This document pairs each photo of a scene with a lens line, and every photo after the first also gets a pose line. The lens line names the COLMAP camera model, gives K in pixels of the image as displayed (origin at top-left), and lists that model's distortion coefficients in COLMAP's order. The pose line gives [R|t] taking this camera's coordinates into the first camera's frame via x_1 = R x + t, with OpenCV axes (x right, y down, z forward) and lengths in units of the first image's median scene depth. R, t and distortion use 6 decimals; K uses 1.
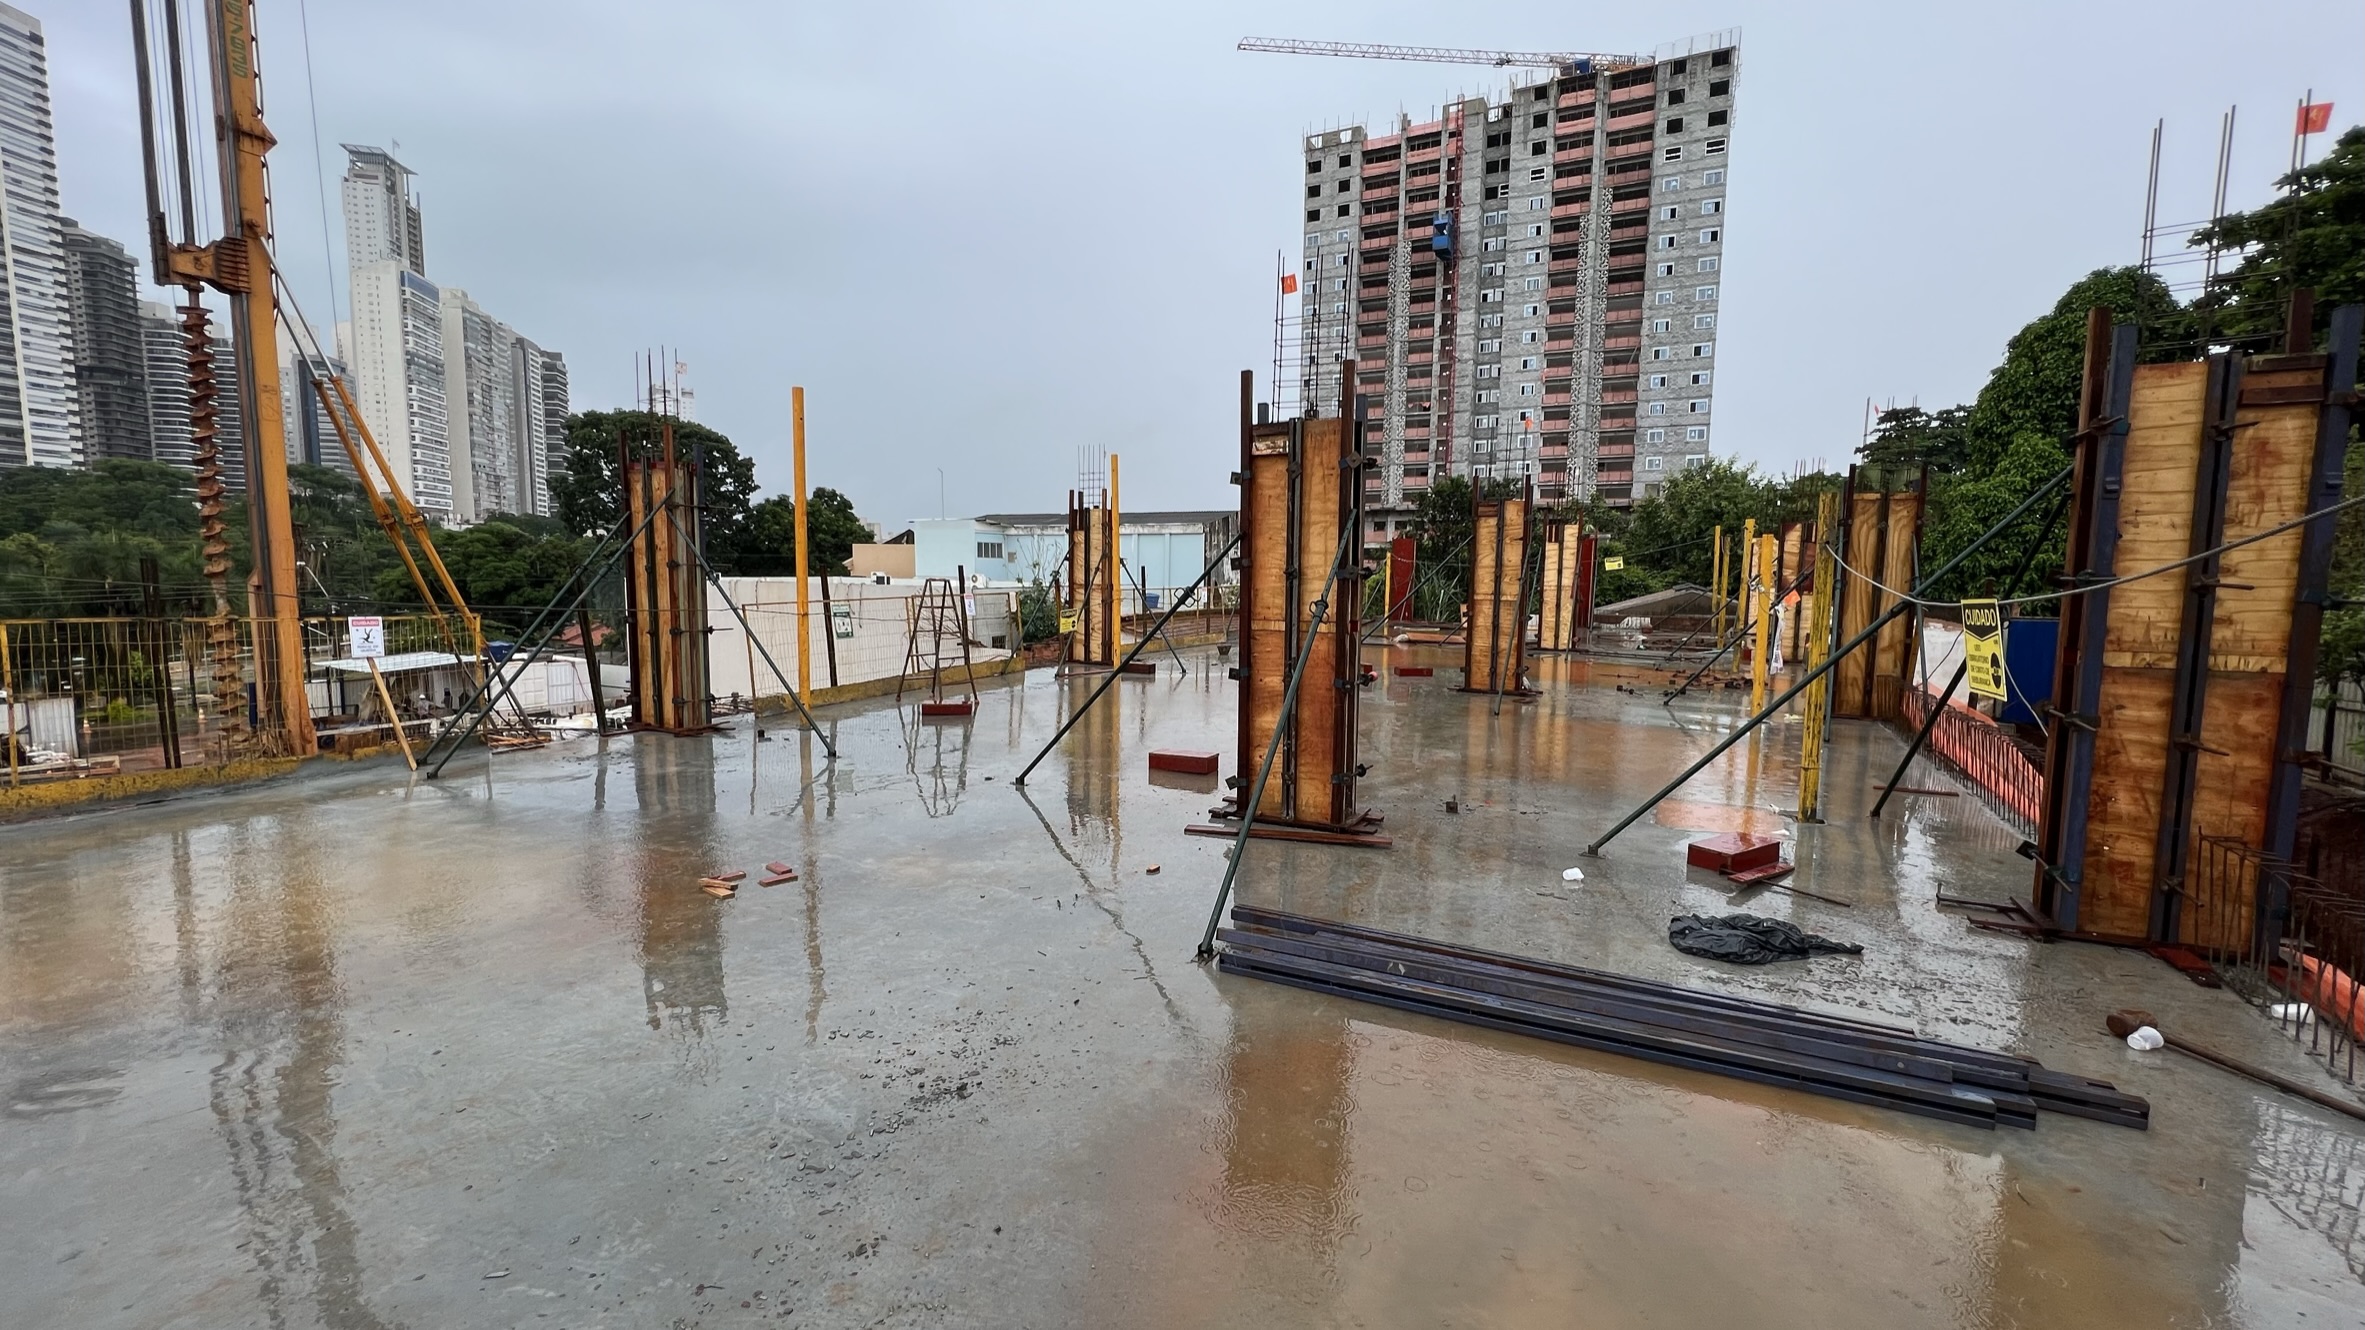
lens RADIAL K [[943.2, 0, 1185.7], [0, 943.2, 663.0], [0, 0, 1]] dist [-0.002208, 0.000261]
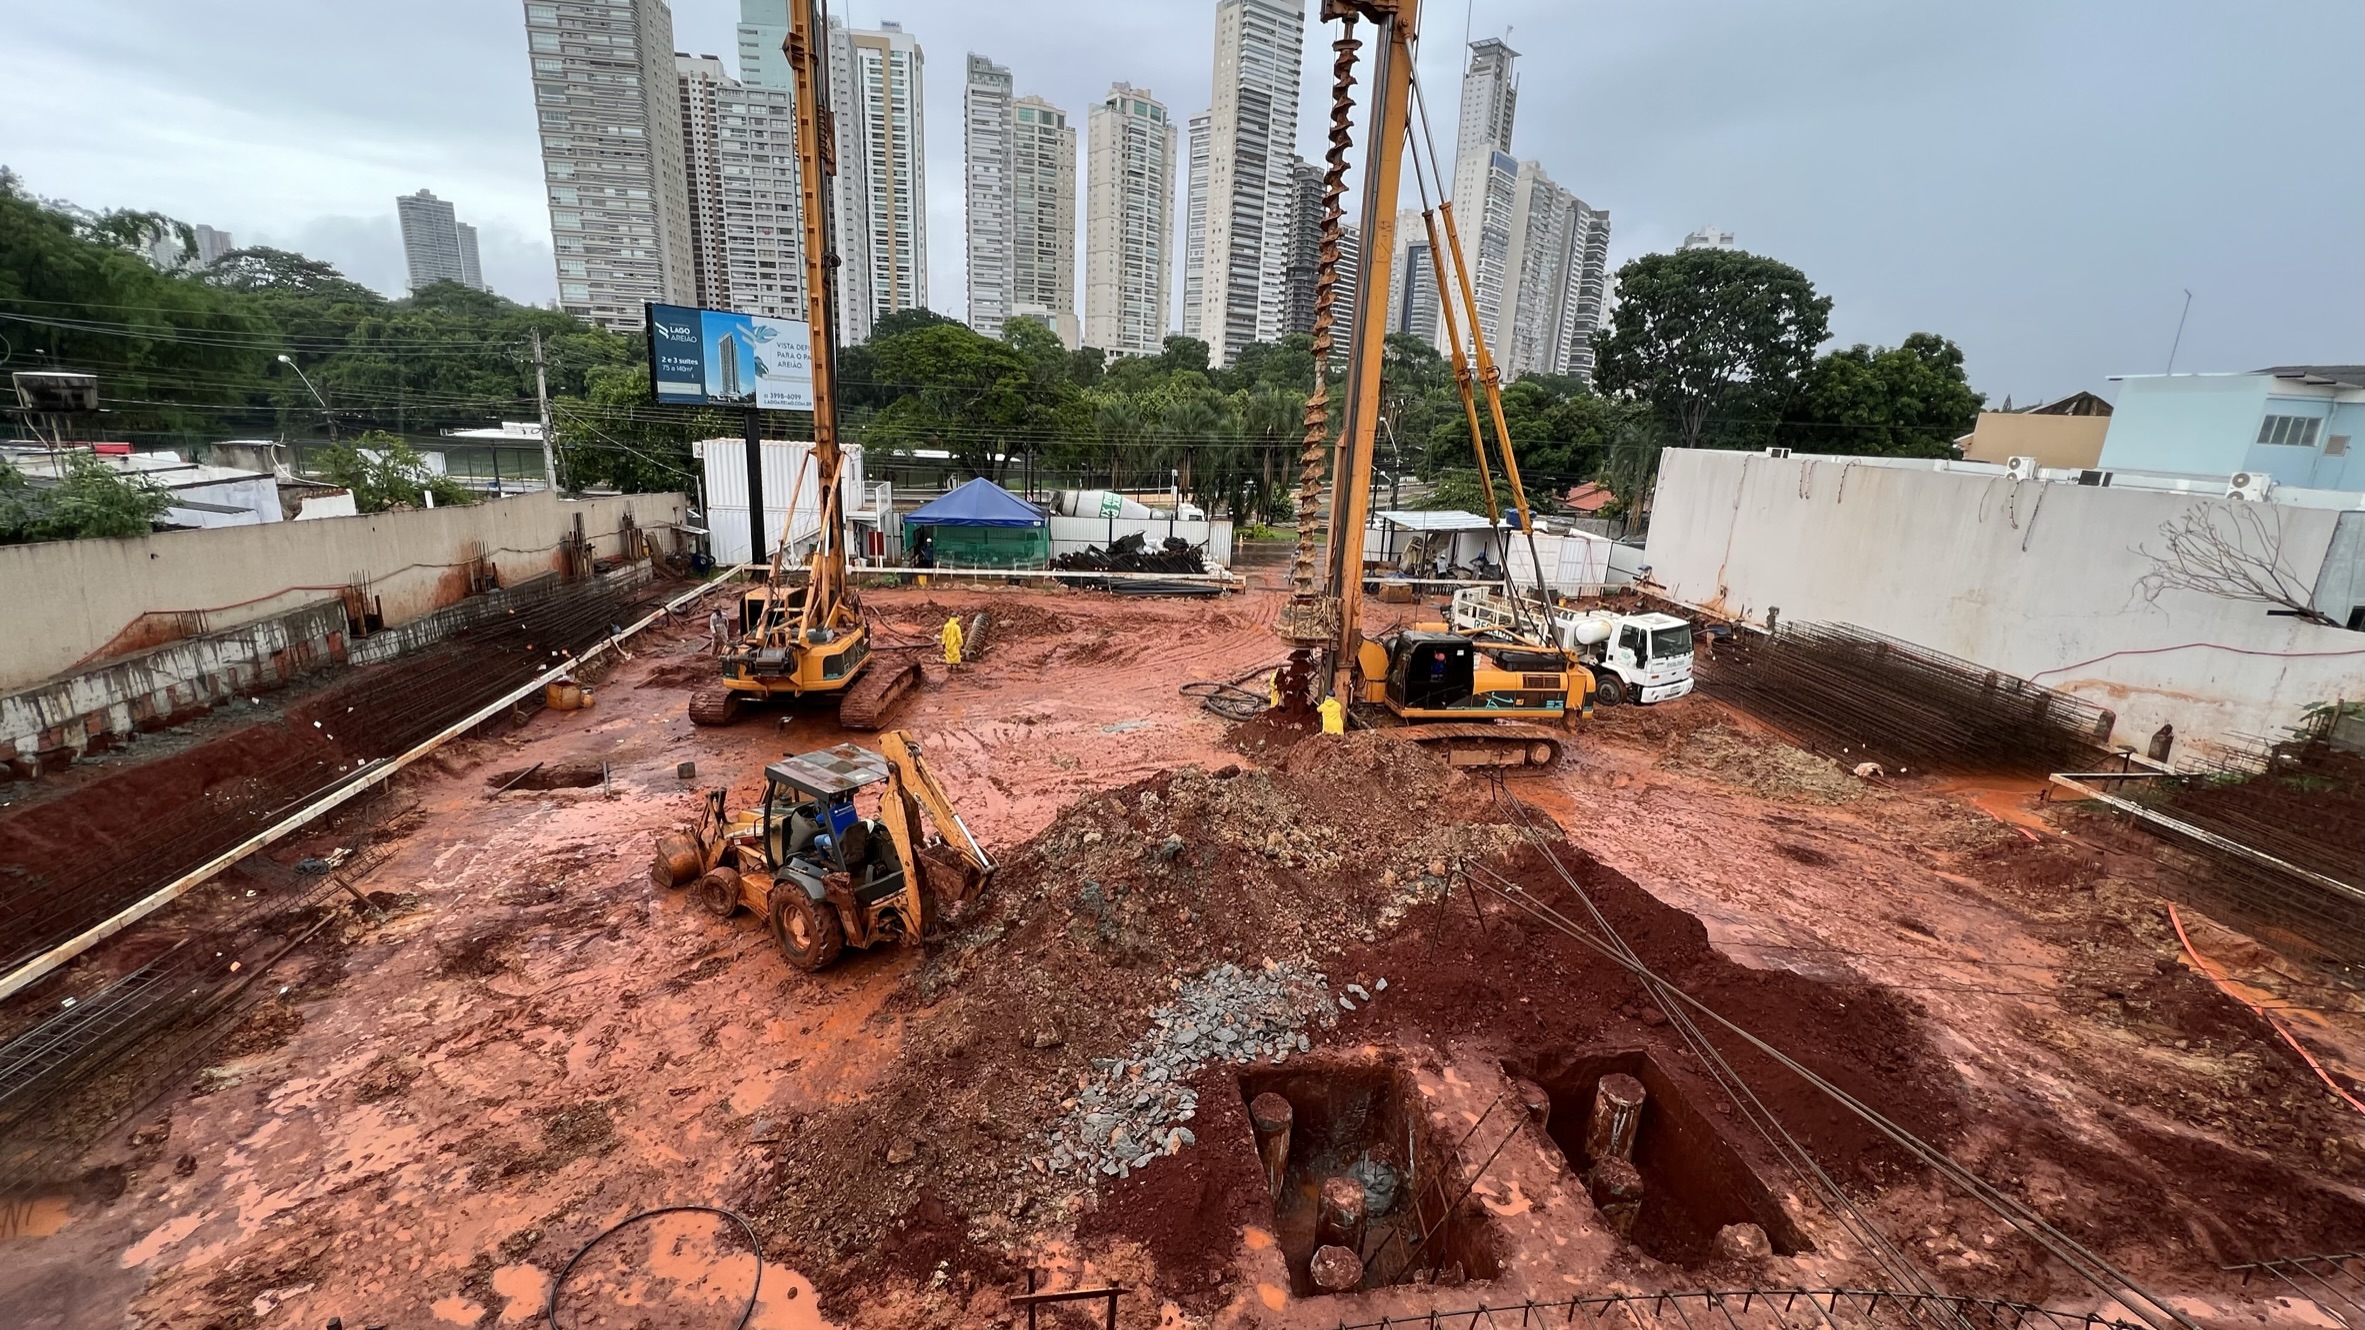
lens RADIAL K [[943.2, 0, 1180.2], [0, 943.2, 661.7], [0, 0, 1]] dist [-0.002208, 0.000261]
pose [[0.574650, 0.232125, -0.784790, -0.085613], [-0.120743, 0.972486, 0.199230, -0.012435], [0.809443, -0.019729, 0.586866, 0.092108]]
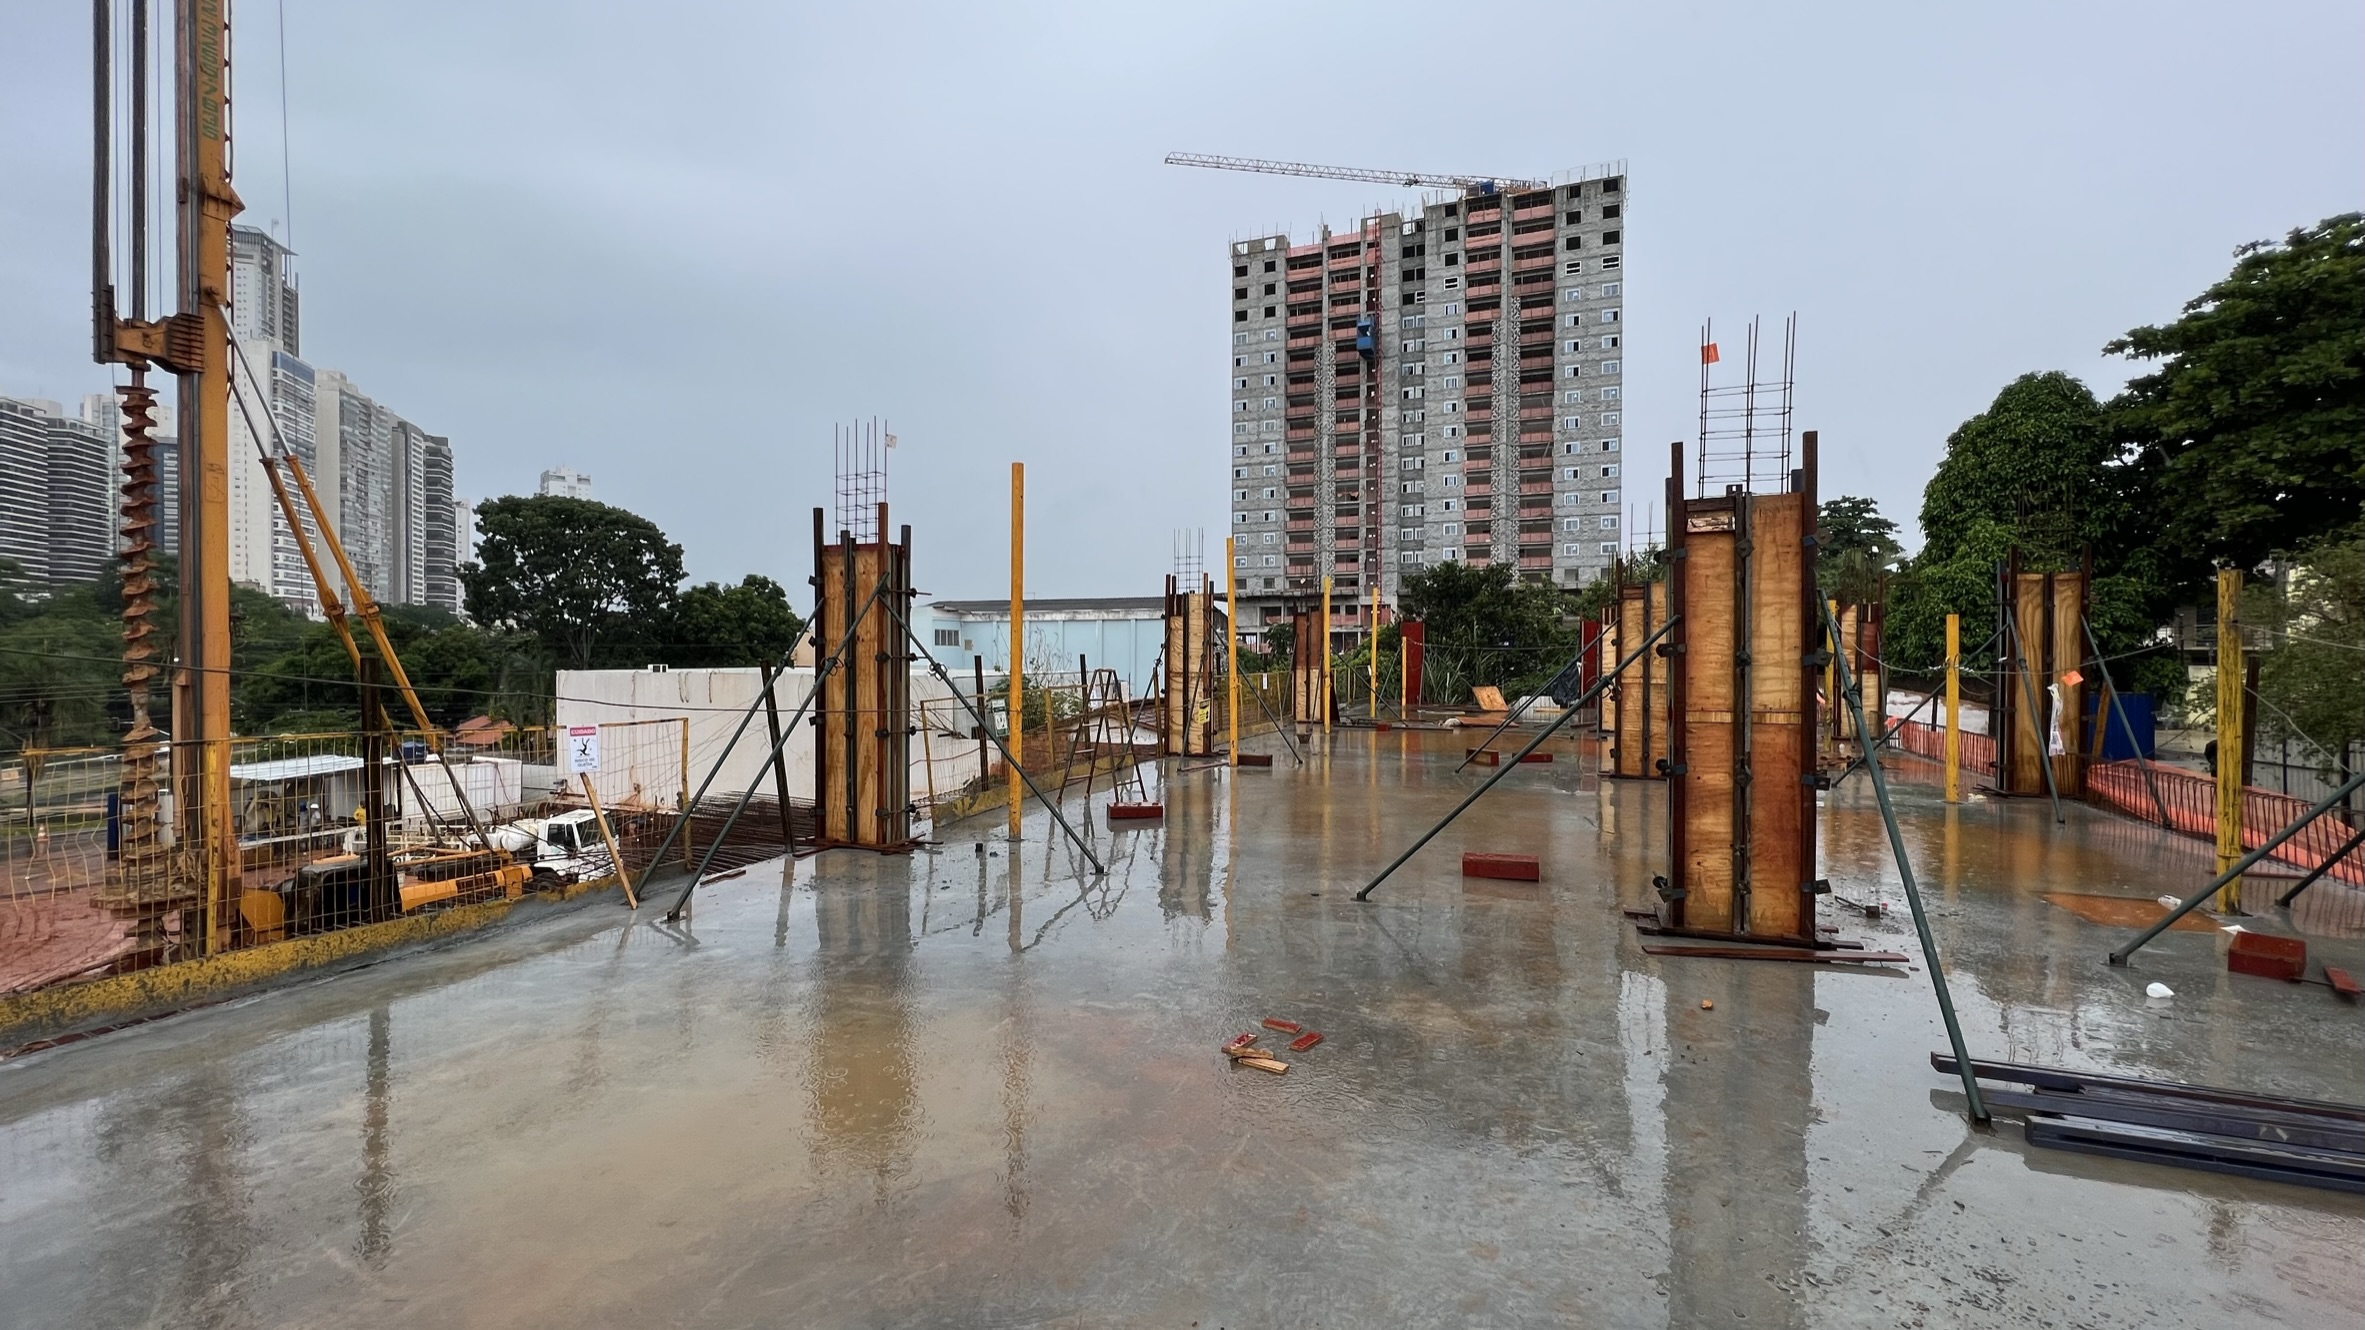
lens RADIAL K [[943.2, 0, 1182.7], [0, 943.2, 660.5], [0, 0, 1]] dist [-0.002208, 0.000261]
pose [[0.995658, -0.011577, 0.092365, -0.041656], [0.020085, 0.995581, -0.091732, -0.001754], [-0.090895, 0.093189, 0.991491, 0.011836]]
